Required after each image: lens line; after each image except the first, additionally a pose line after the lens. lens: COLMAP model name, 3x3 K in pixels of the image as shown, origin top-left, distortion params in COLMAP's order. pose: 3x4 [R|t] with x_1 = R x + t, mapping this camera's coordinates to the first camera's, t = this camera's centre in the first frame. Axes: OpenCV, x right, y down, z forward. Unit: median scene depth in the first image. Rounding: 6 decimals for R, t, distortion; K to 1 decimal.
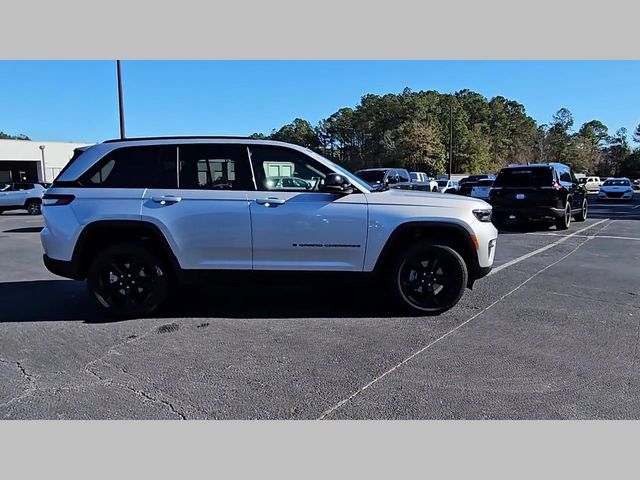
lens RADIAL K [[448.5, 0, 332.5], [0, 448.5, 231.7], [0, 0, 1]] dist [0.005964, -0.001098]
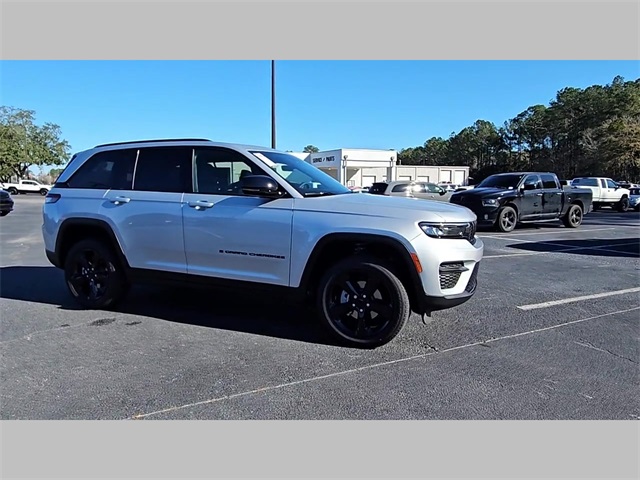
lens RADIAL K [[448.5, 0, 316.0], [0, 448.5, 246.6], [0, 0, 1]] dist [0.005964, -0.001098]
pose [[0.915490, 0.062640, -0.397434, 0.466286], [-0.054108, 0.998001, 0.032658, -0.021620], [0.398685, -0.008394, 0.917050, 0.211948]]
